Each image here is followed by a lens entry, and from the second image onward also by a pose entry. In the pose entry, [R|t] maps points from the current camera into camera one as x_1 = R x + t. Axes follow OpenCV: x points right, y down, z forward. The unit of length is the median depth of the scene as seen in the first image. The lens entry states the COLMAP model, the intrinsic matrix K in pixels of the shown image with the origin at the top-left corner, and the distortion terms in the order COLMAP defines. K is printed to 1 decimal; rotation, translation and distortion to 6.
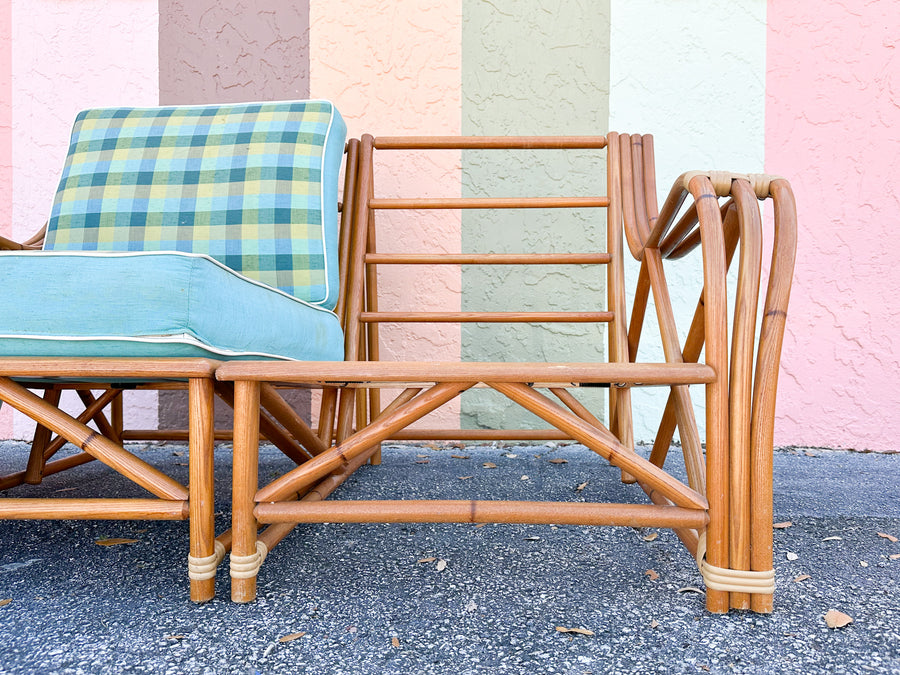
lens RADIAL K [[765.2, 0, 502.9], [0, 765.2, 360.8], [0, 0, 1]] dist [0.057213, -0.094341]
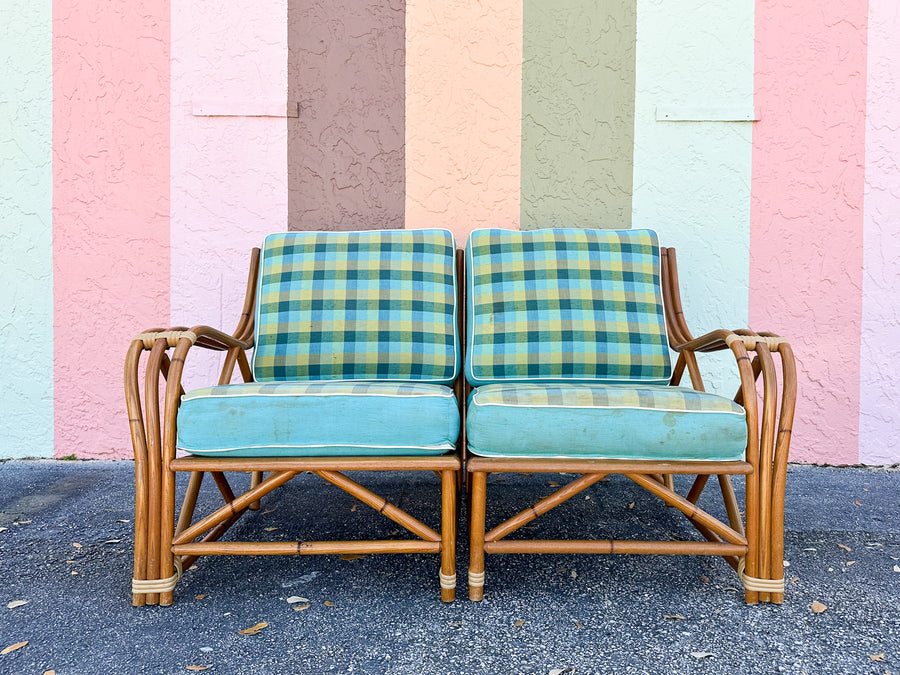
lens RADIAL K [[783.8, 0, 467.0], [0, 783.8, 310.8], [0, 0, 1]] dist [0.108328, -0.217686]
pose [[0.999431, -0.000722, 0.033728, -0.326145], [0.000566, 0.999989, 0.004656, -0.263411], [-0.033731, -0.004634, 0.999420, -0.584478]]
